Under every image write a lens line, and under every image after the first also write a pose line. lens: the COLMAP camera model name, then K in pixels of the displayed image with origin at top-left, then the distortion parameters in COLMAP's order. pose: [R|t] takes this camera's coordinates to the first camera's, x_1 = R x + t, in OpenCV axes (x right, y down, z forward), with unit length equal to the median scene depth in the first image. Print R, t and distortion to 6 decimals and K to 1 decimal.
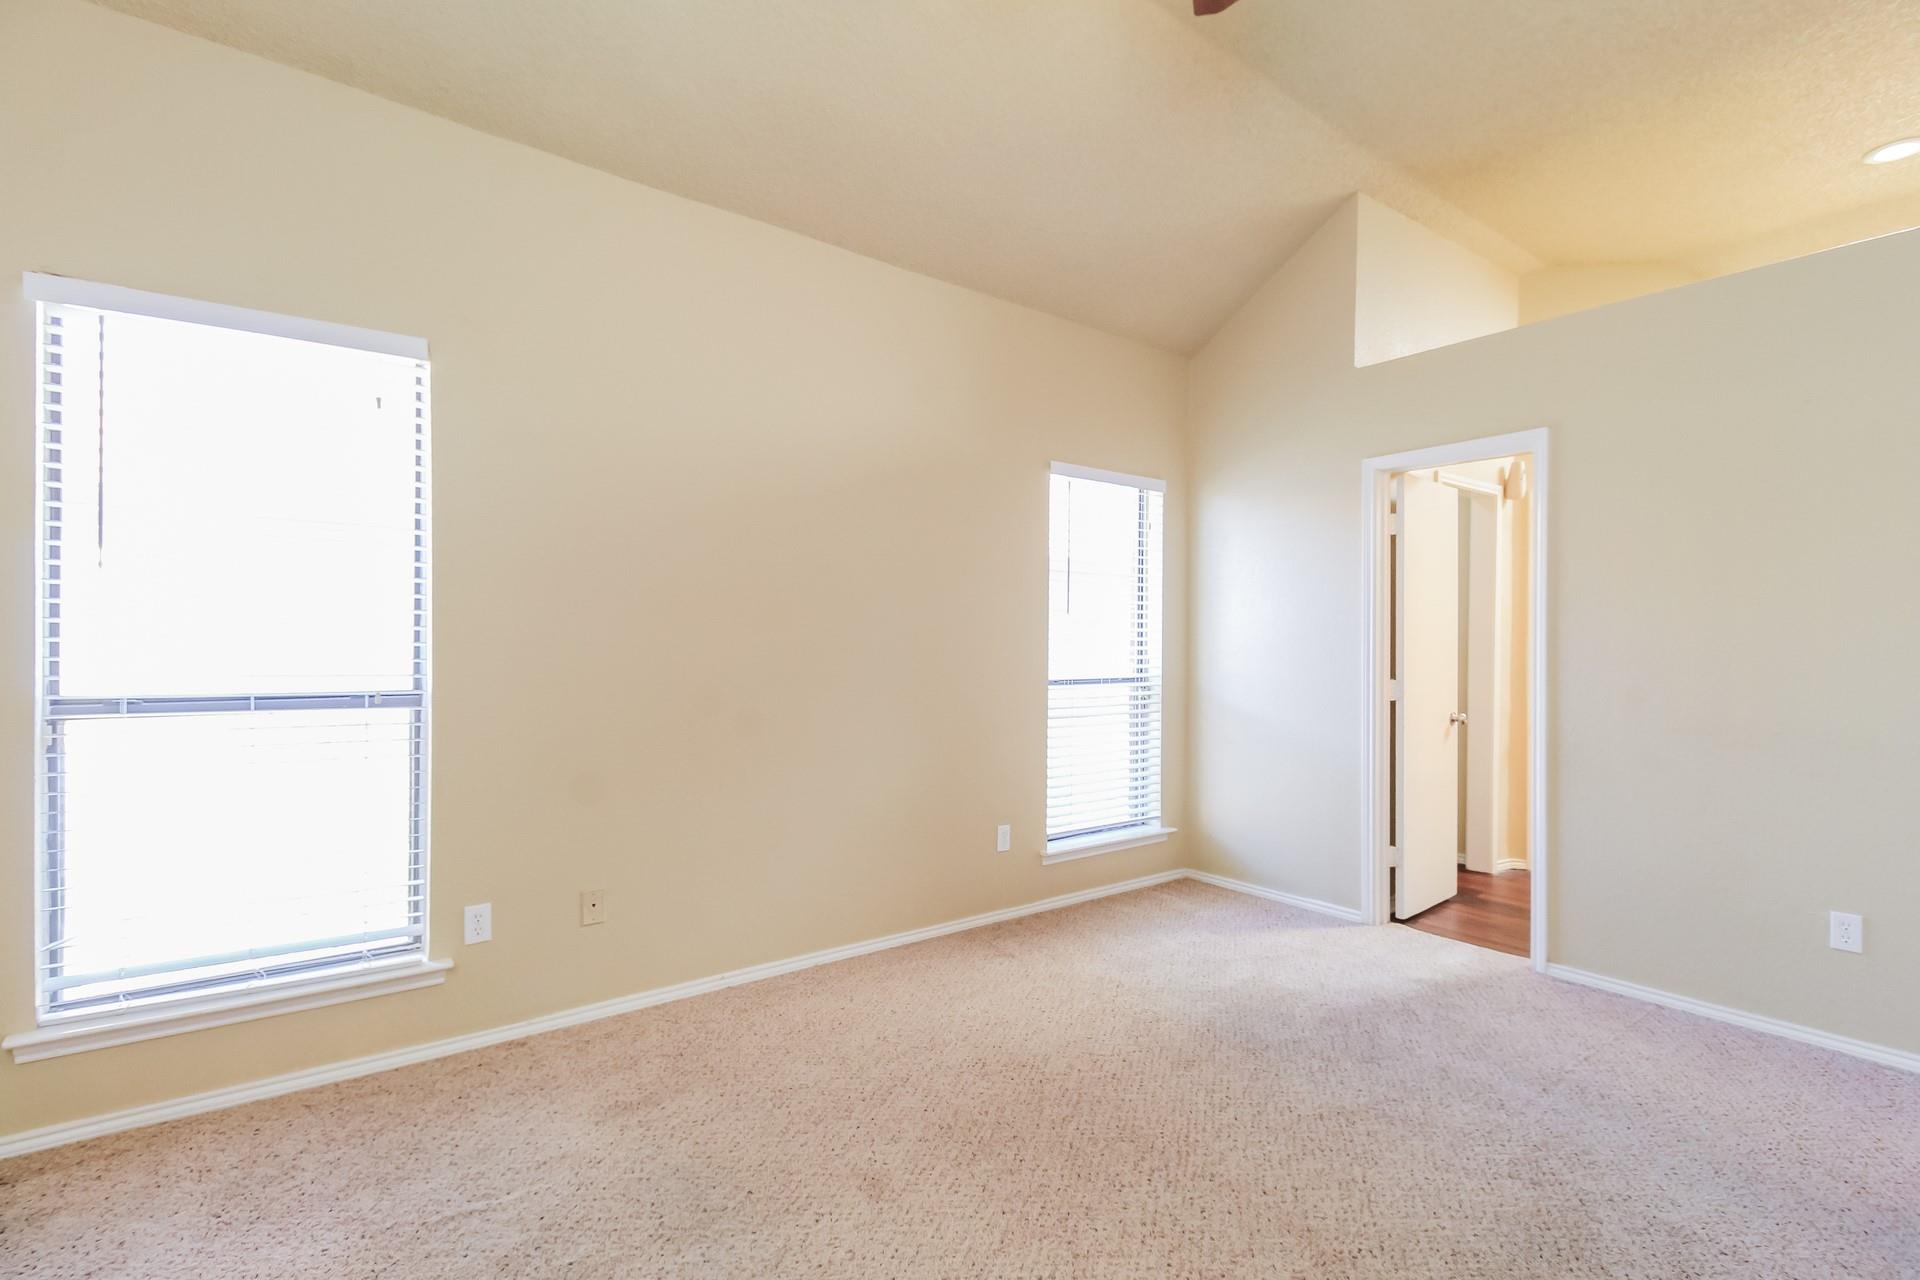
lens RADIAL K [[889.0, 0, 990.8], [0, 889.0, 641.4], [0, 0, 1]] dist [0.000240, -0.000343]
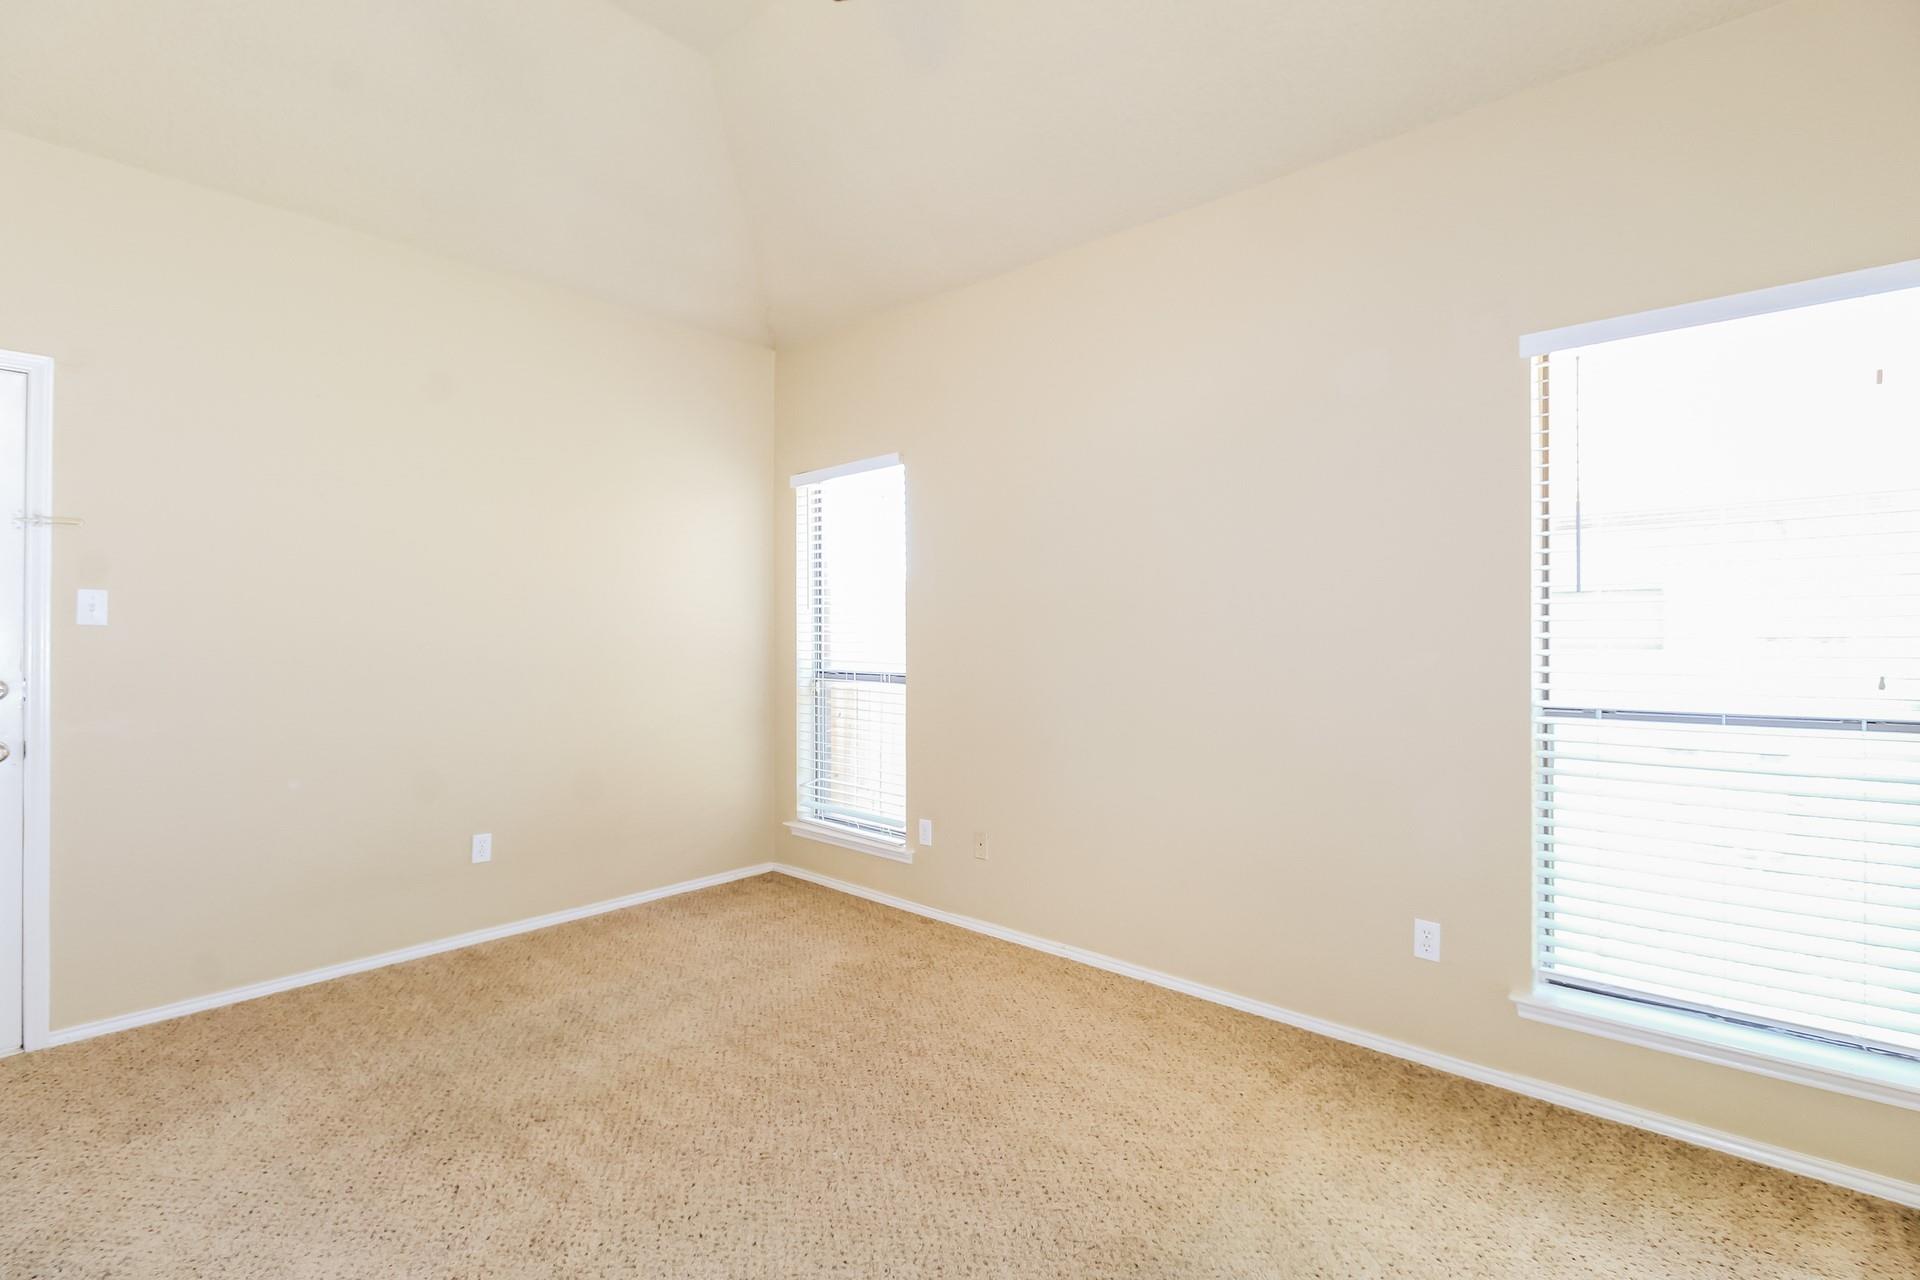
lens RADIAL K [[889.0, 0, 990.8], [0, 889.0, 641.4], [0, 0, 1]] dist [0.000240, -0.000343]
pose [[0.175787, -0.012142, -0.984353, 0.814020], [-0.008037, 0.999873, -0.013768, 0.016763], [0.984395, 0.010331, 0.175668, 0.756582]]
